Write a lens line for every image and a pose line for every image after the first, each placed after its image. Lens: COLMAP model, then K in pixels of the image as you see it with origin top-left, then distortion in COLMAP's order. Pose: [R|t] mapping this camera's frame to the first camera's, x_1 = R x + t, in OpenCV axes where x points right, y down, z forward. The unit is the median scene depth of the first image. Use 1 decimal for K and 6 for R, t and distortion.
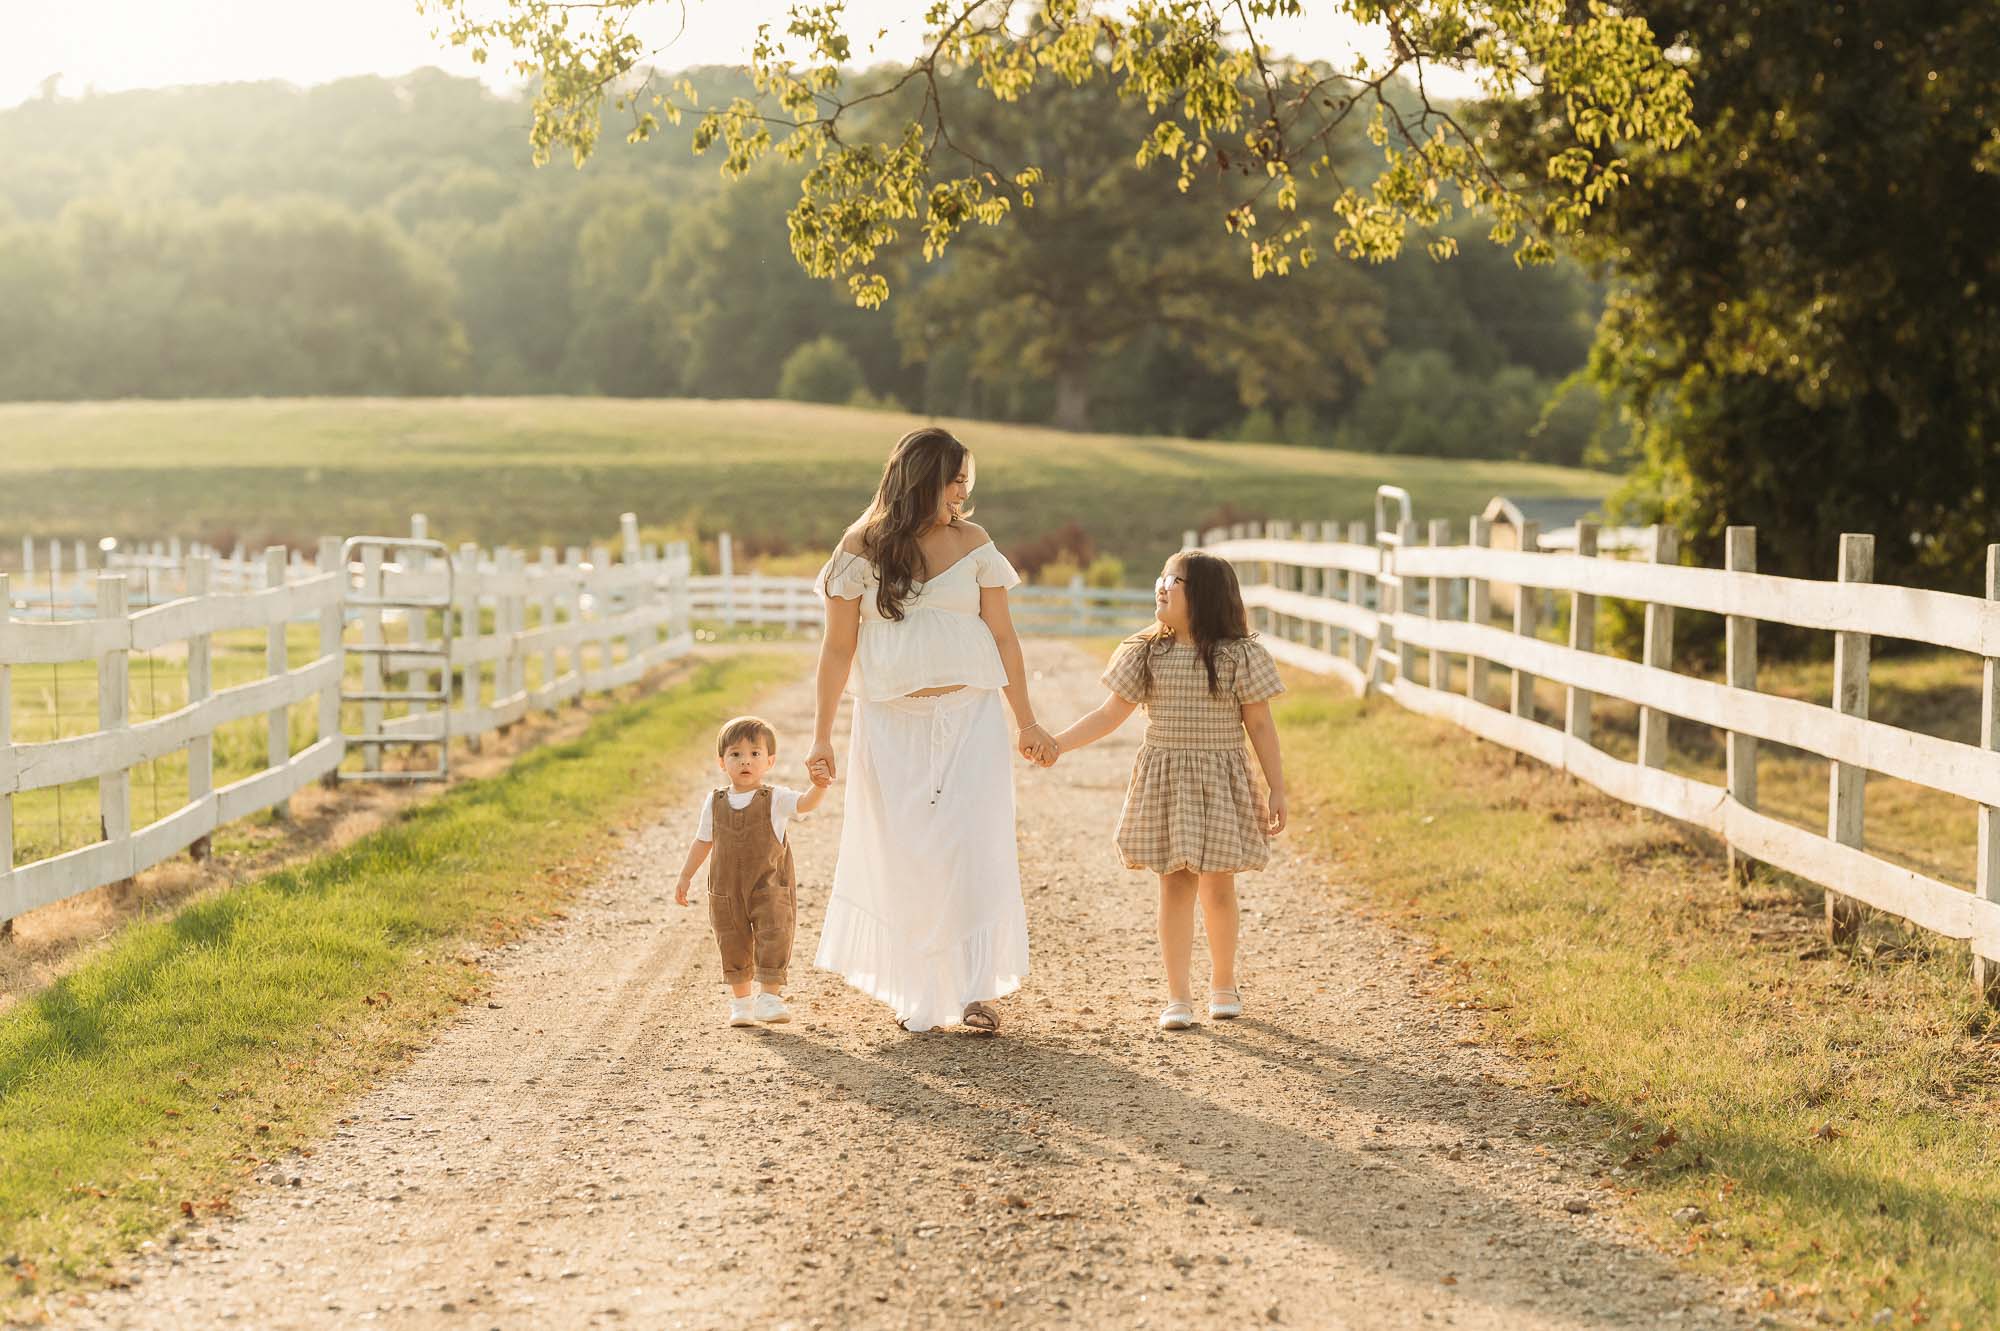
lens RADIAL K [[6054.9, 0, 998.4], [0, 6054.9, 541.9], [0, 0, 1]] dist [-0.117398, 2.262878]
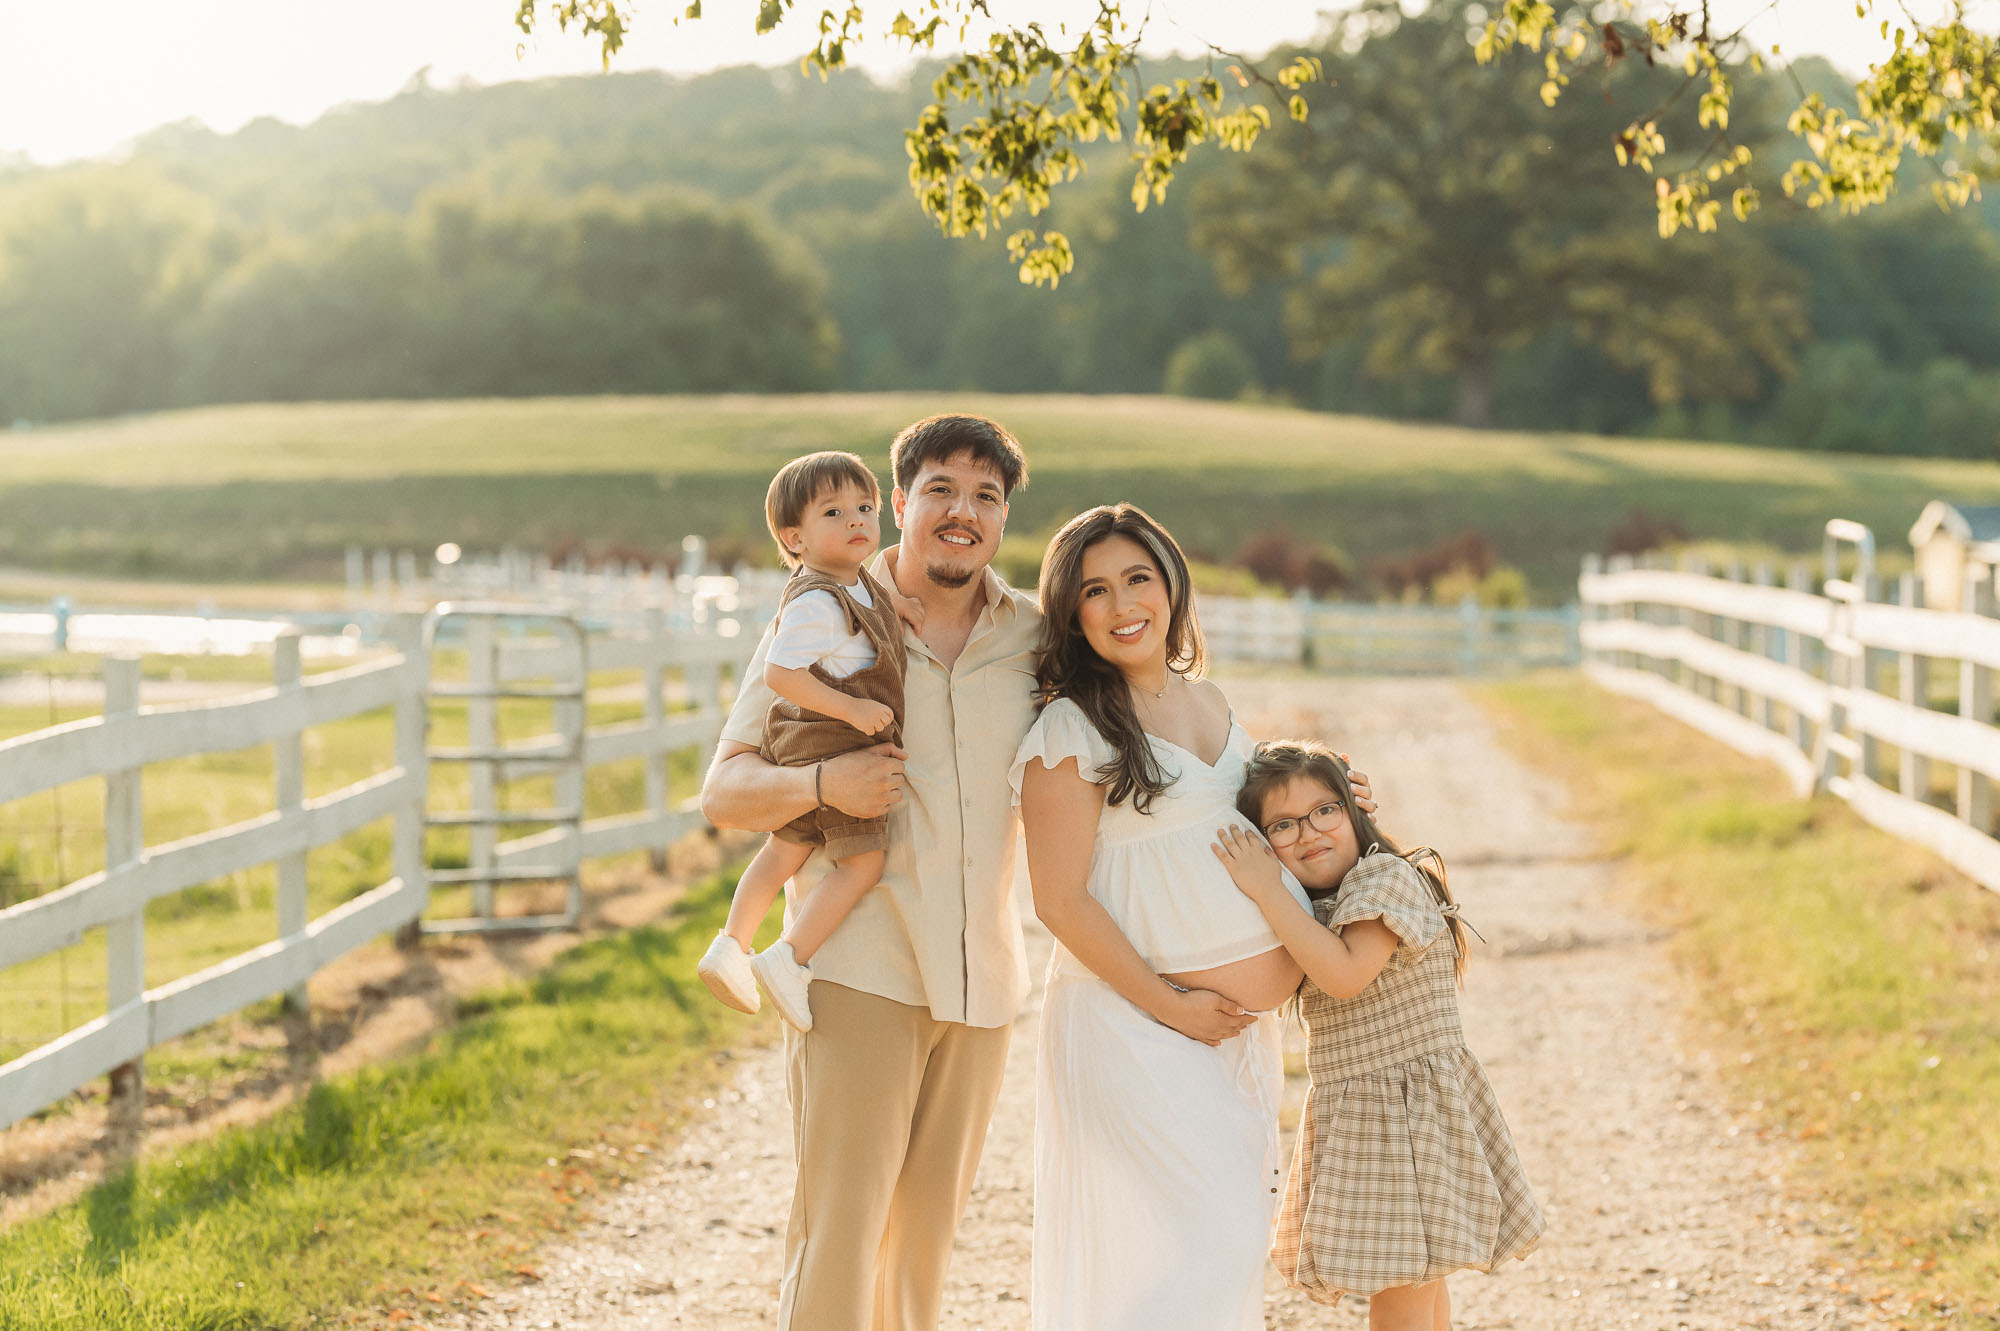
lens RADIAL K [[6054.9, 0, 998.4], [0, 6054.9, 541.9], [0, 0, 1]] dist [-0.117398, 2.262878]
pose [[0.997681, -0.002494, -0.068023, 0.014115], [0.002565, 0.999996, 0.000964, -0.010914], [0.068020, -0.001136, 0.997683, 0.322251]]
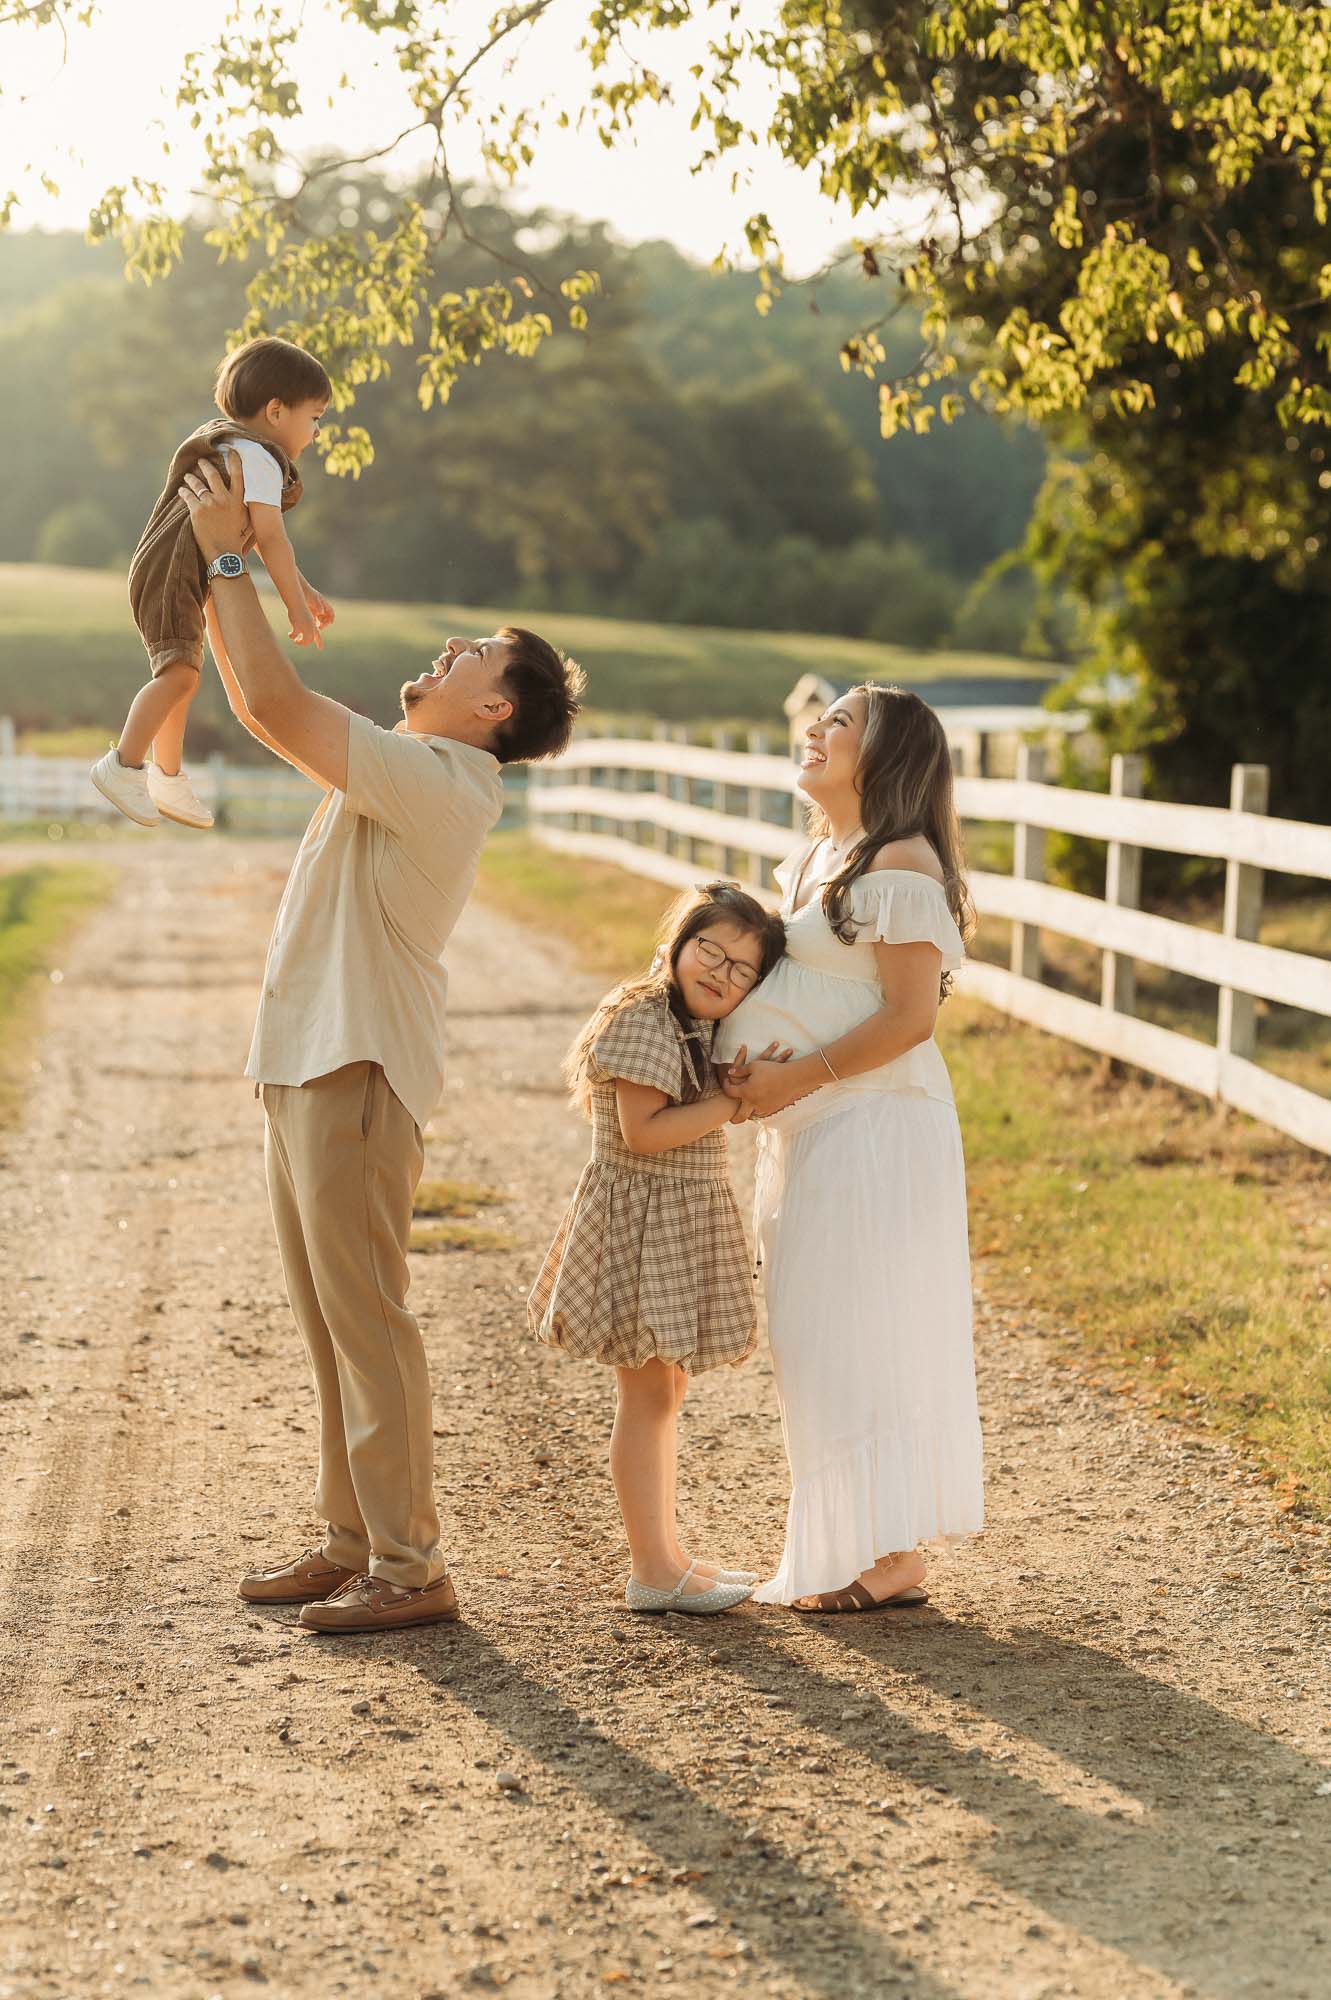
lens RADIAL K [[5909.9, 0, 666.3], [0, 5909.9, 868.2], [0, 0, 1]] dist [0.054806, 1.020456]
pose [[0.997304, 0.003011, 0.073313, -0.028913], [-0.005078, 0.999594, 0.028022, -0.011356], [-0.073199, -0.028318, 0.996915, 0.283923]]
